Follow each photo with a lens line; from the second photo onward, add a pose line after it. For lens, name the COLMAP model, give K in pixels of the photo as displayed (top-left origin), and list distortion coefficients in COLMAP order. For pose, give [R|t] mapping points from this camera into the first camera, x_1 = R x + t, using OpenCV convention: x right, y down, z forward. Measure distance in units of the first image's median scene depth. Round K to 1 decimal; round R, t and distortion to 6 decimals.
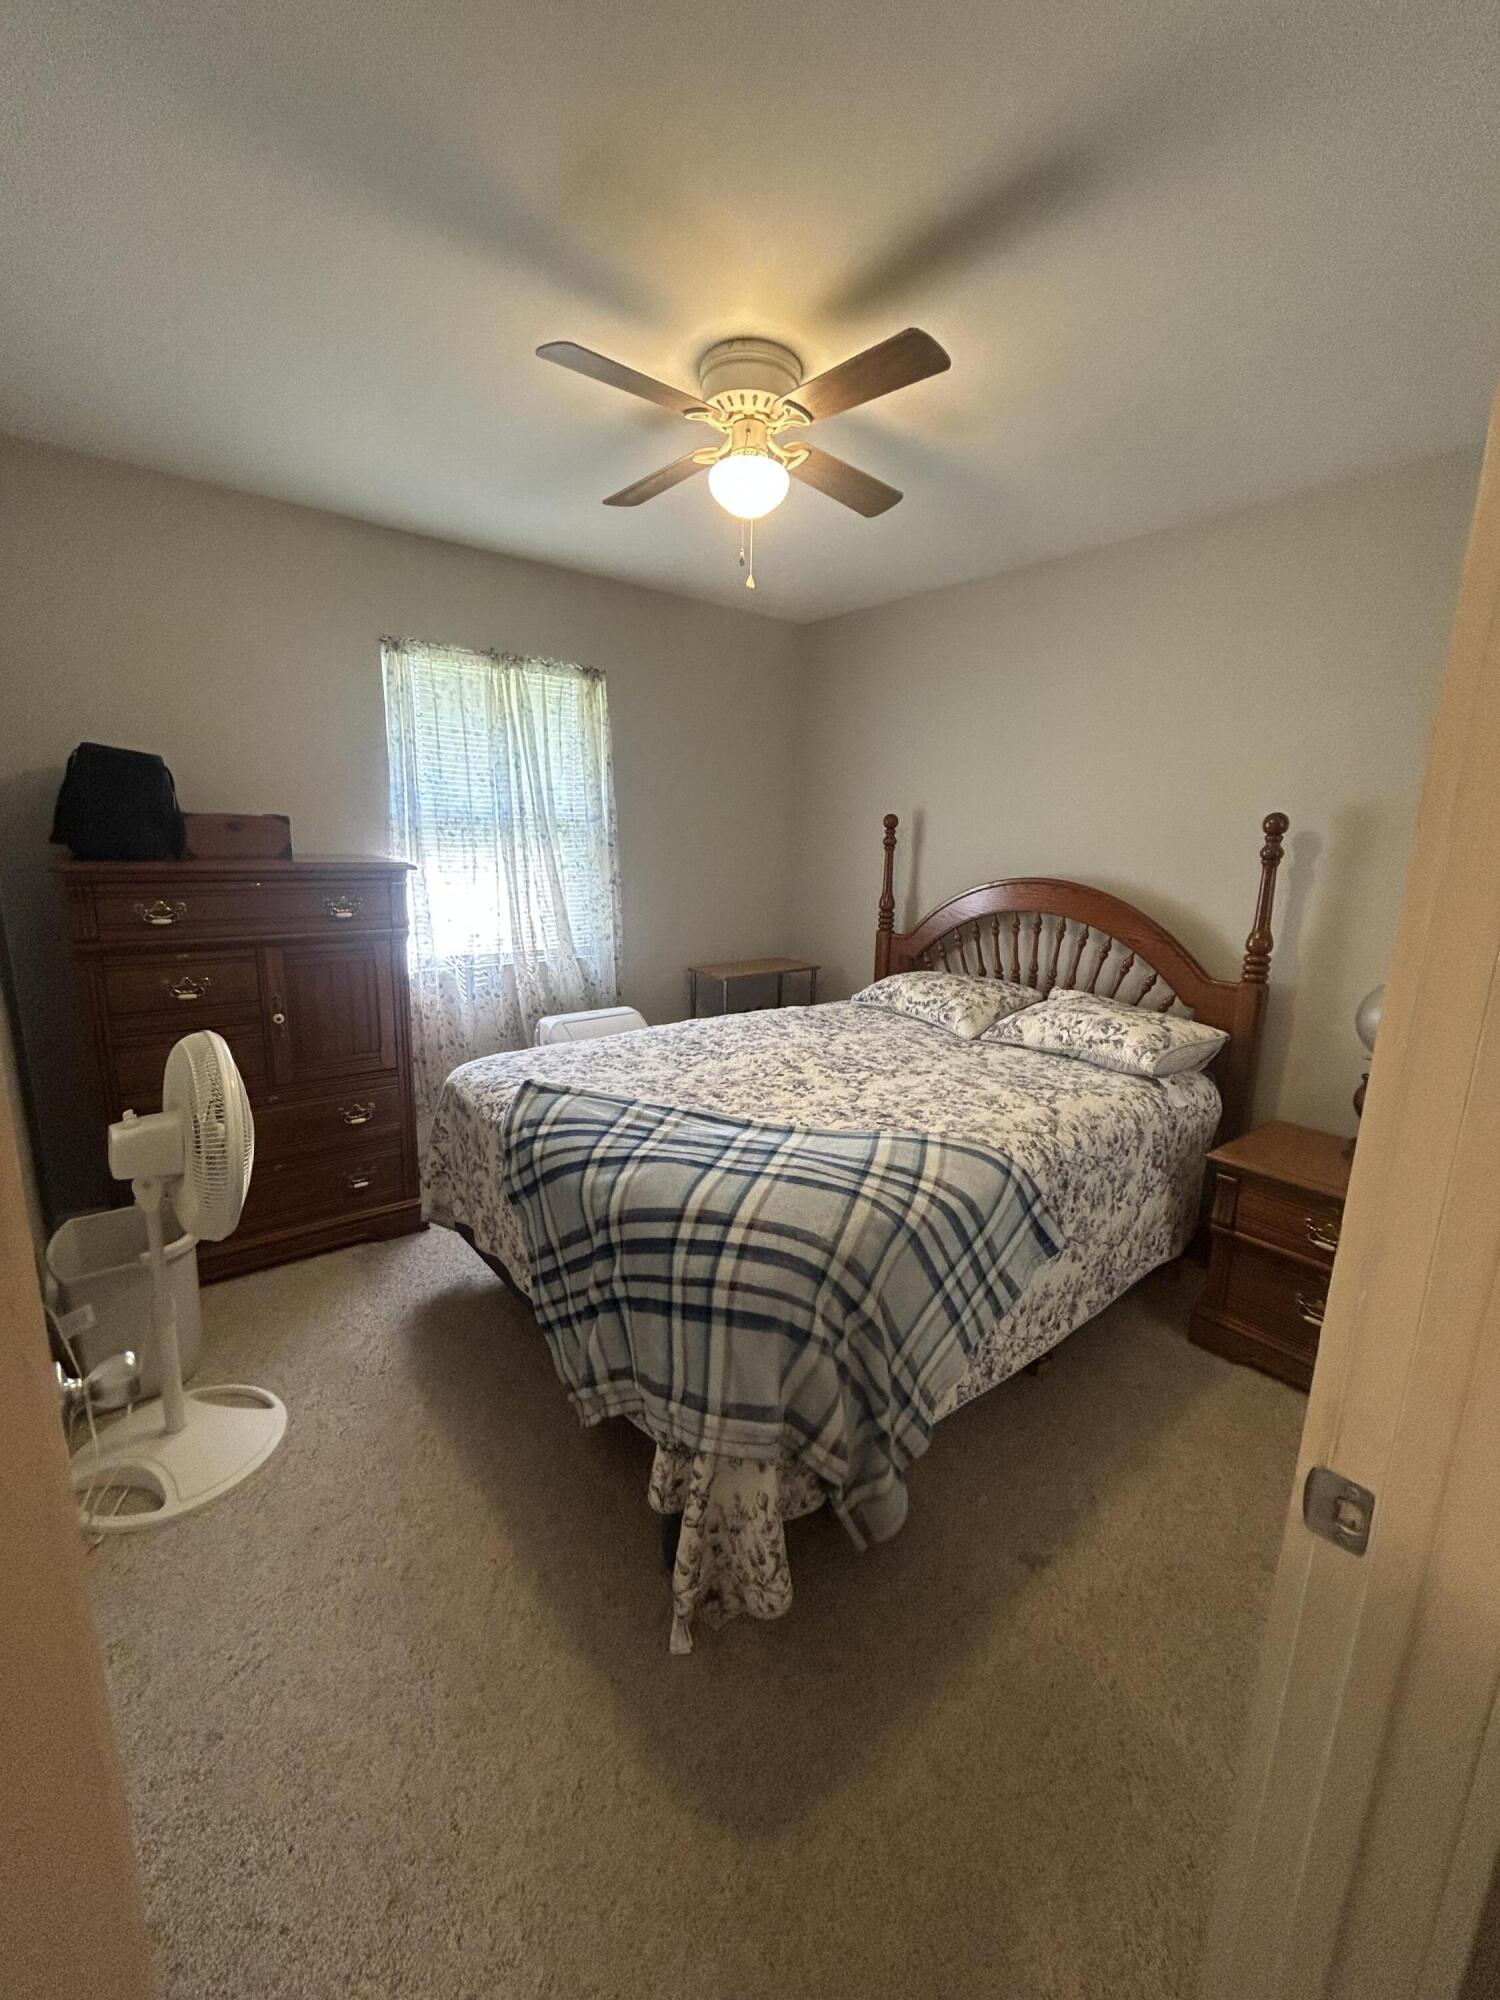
lens RADIAL K [[815.0, 0, 748.3], [0, 815.0, 991.4], [0, 0, 1]] dist [-0.002027, 0.000743]
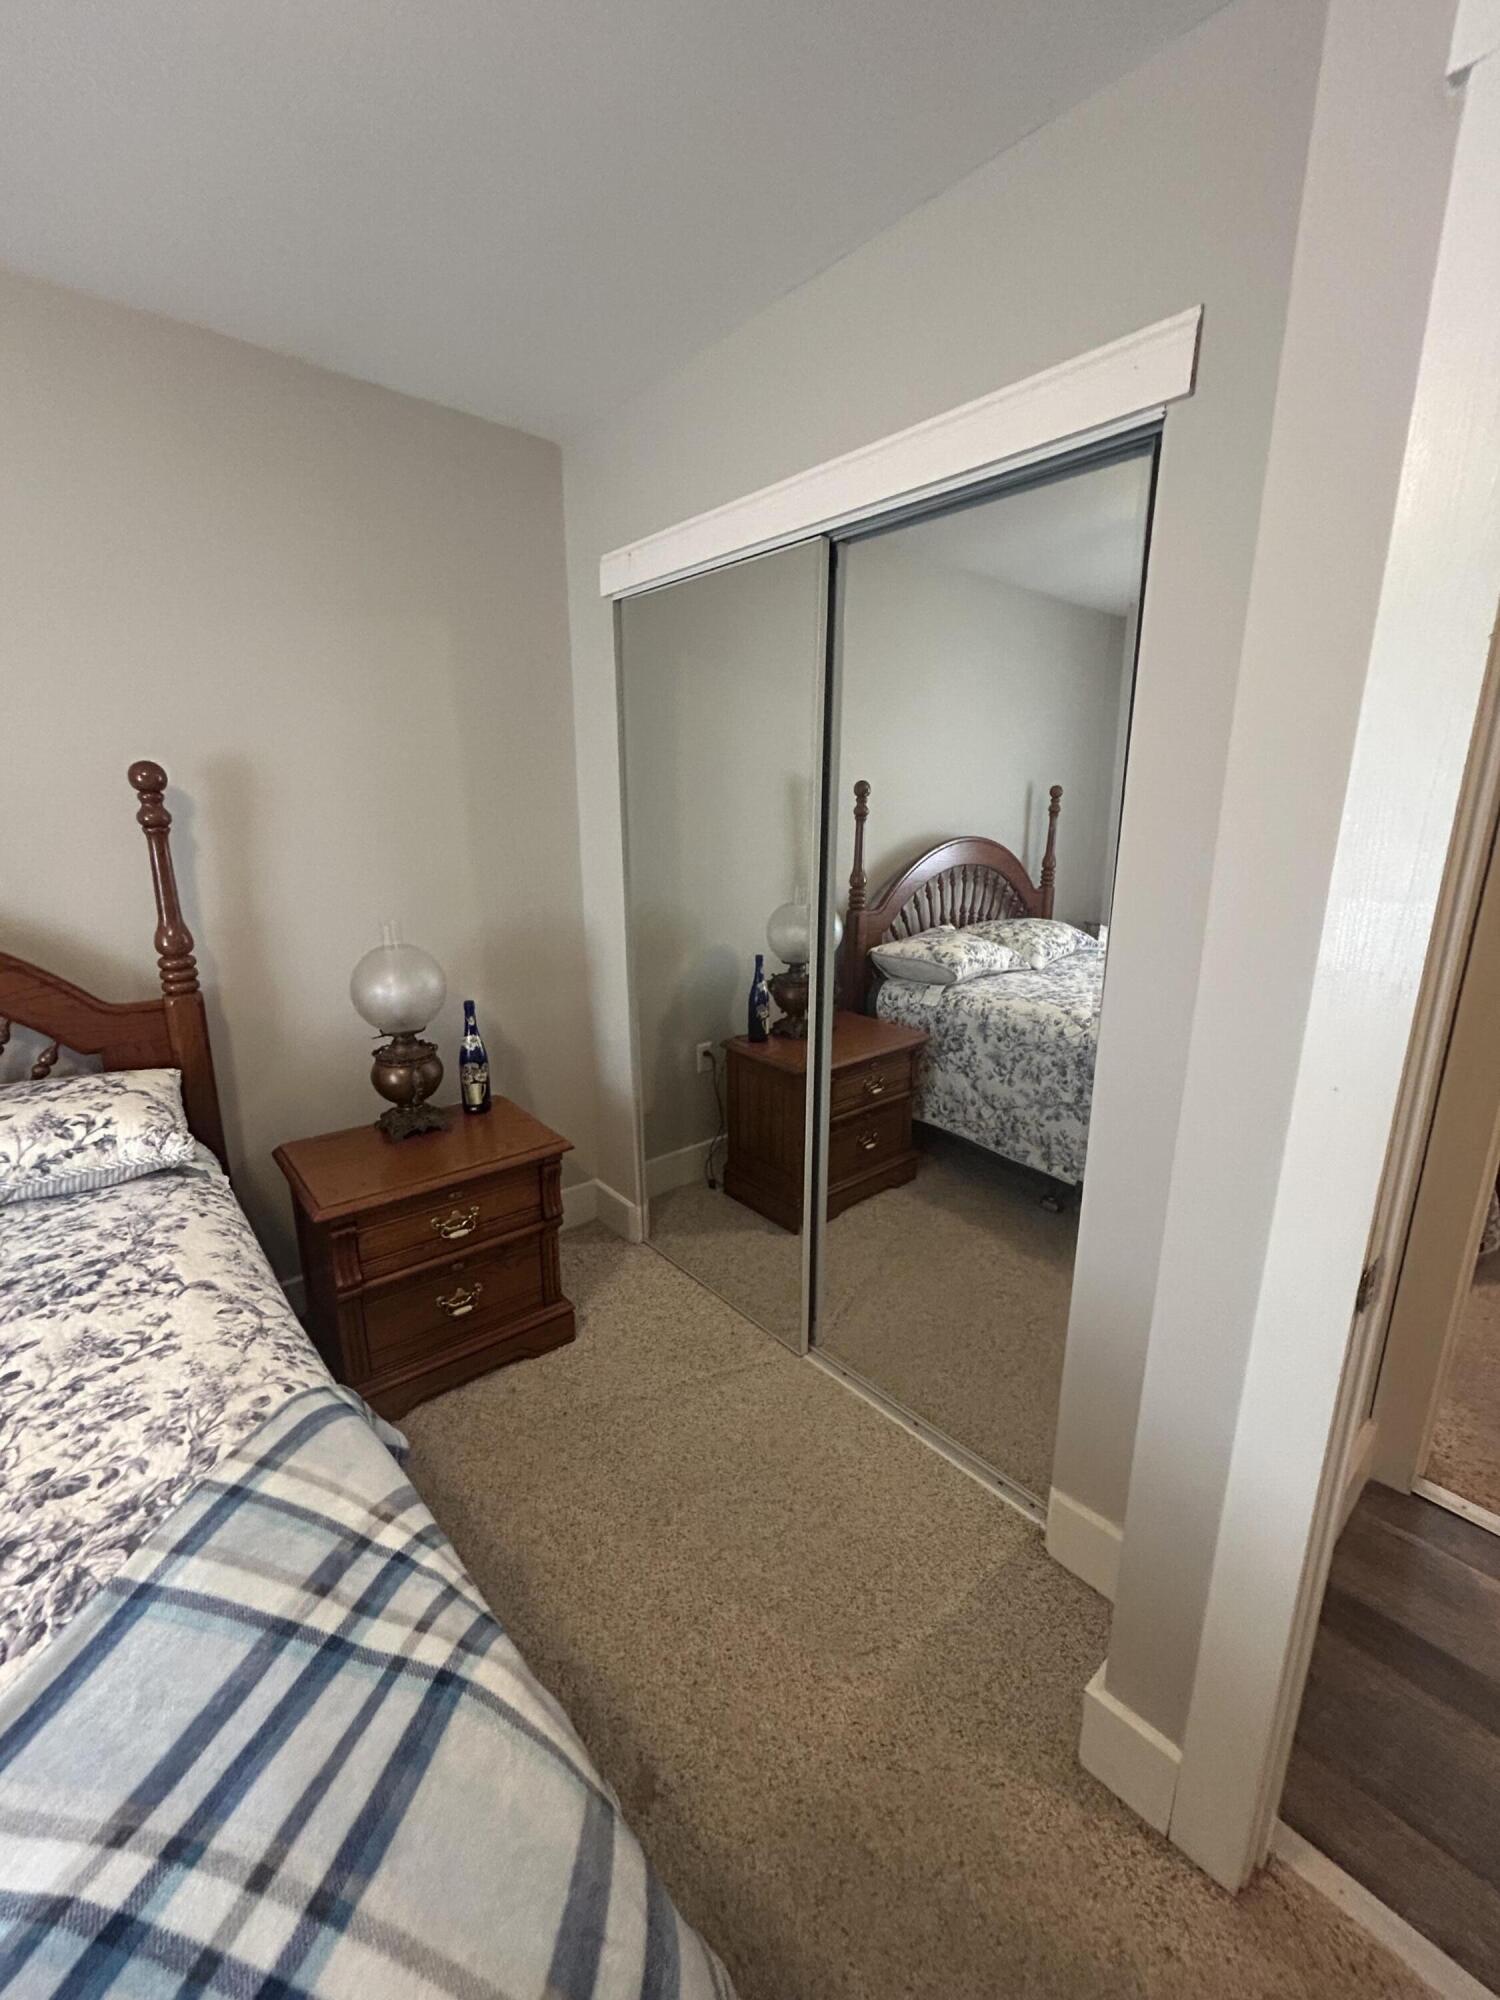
lens RADIAL K [[815.0, 0, 749.0], [0, 815.0, 989.9], [0, 0, 1]] dist [-0.002027, 0.000743]
pose [[-0.045249, -0.243522, 0.968839, -0.150266], [0.188165, 0.950395, 0.247674, -0.125579], [-0.981094, 0.193509, 0.002818, 0.609641]]
